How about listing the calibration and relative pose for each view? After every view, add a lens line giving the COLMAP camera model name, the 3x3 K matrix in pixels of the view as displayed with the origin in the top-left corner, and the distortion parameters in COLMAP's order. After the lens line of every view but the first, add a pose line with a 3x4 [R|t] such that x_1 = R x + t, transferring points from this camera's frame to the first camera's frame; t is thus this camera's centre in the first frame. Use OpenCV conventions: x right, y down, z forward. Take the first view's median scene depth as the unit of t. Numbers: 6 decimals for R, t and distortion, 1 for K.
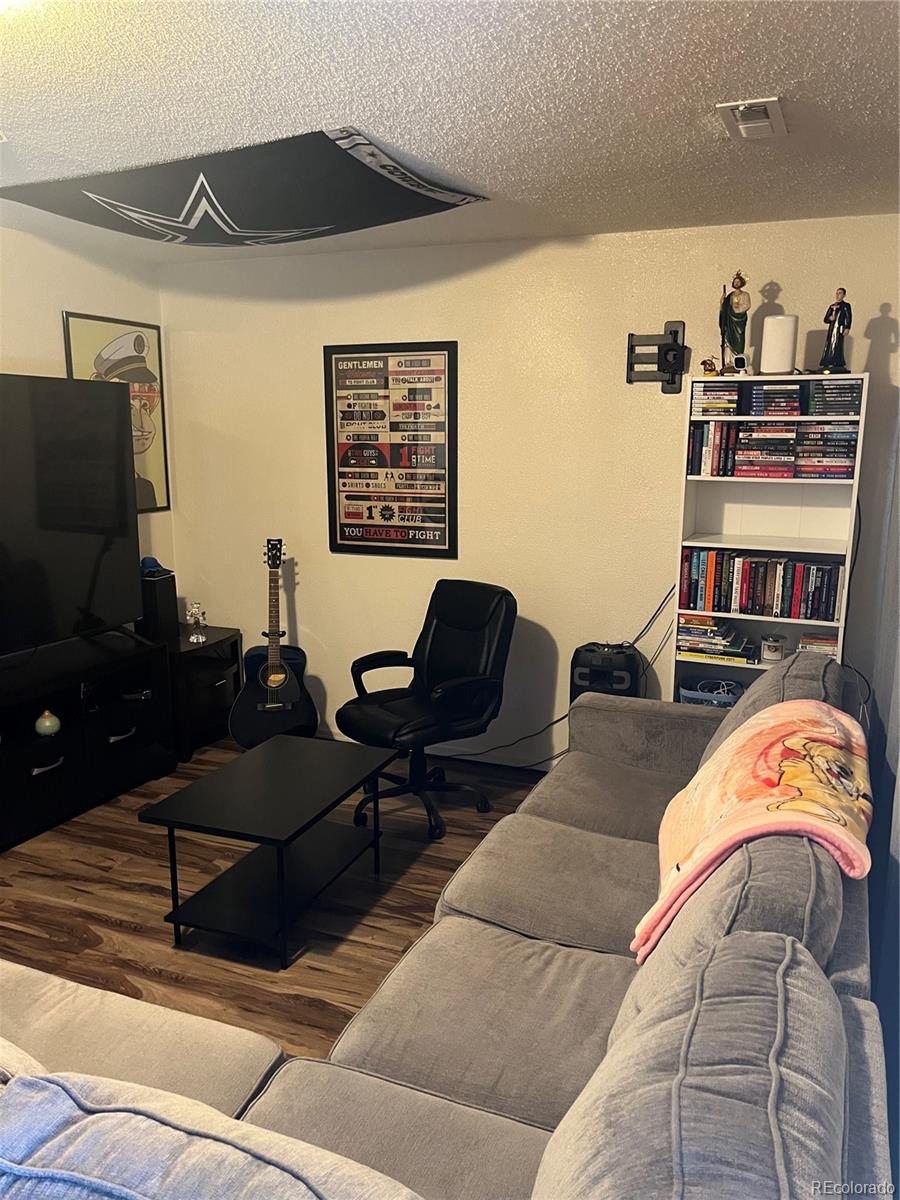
lens RADIAL K [[897.7, 0, 450.1], [0, 897.7, 608.4], [0, 0, 1]] dist [0.010821, -0.001683]
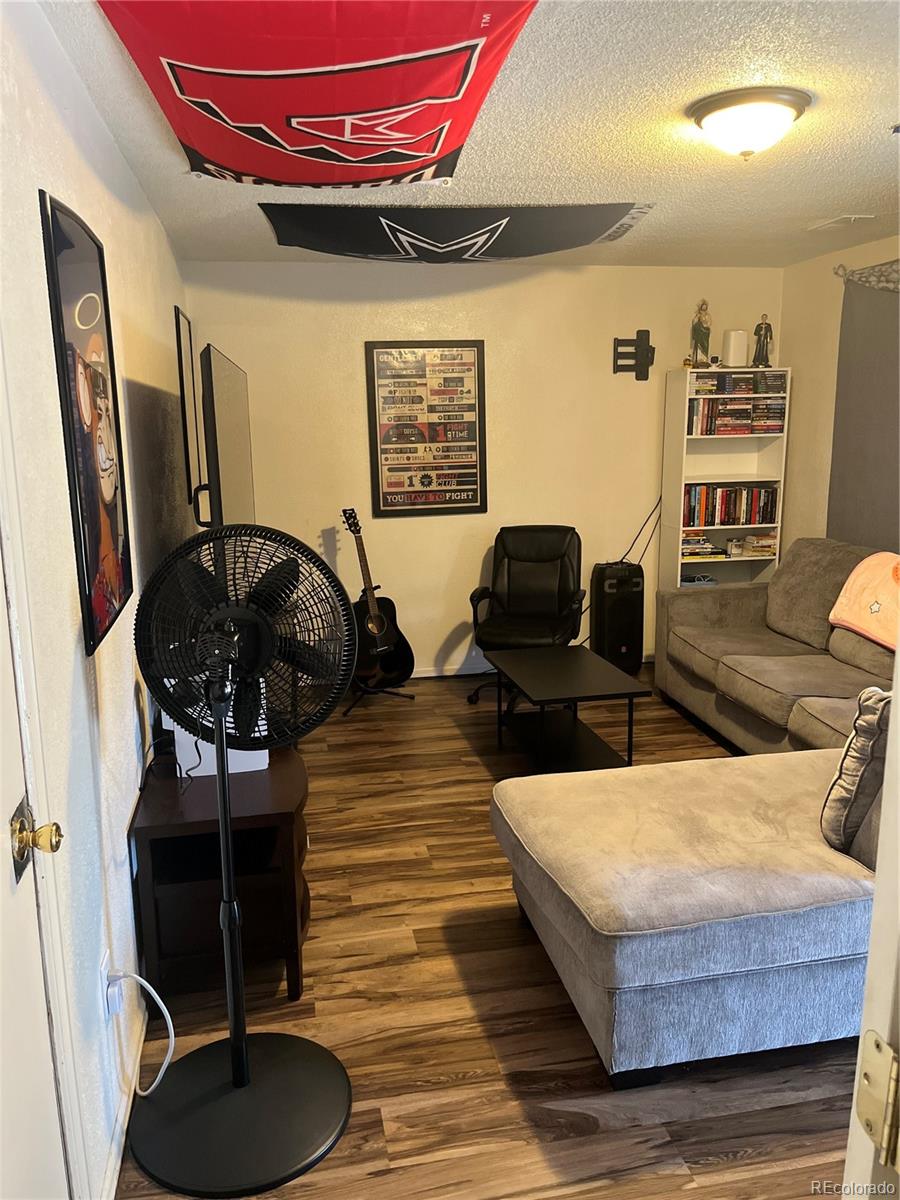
lens RADIAL K [[897.7, 0, 446.2], [0, 897.7, 592.7], [0, 0, 1]] dist [0.010821, -0.001683]
pose [[0.851560, -0.127044, 0.508630, -0.763688], [0.127184, 0.991273, 0.034664, 0.005961], [-0.508596, 0.035171, 0.860287, -0.055267]]
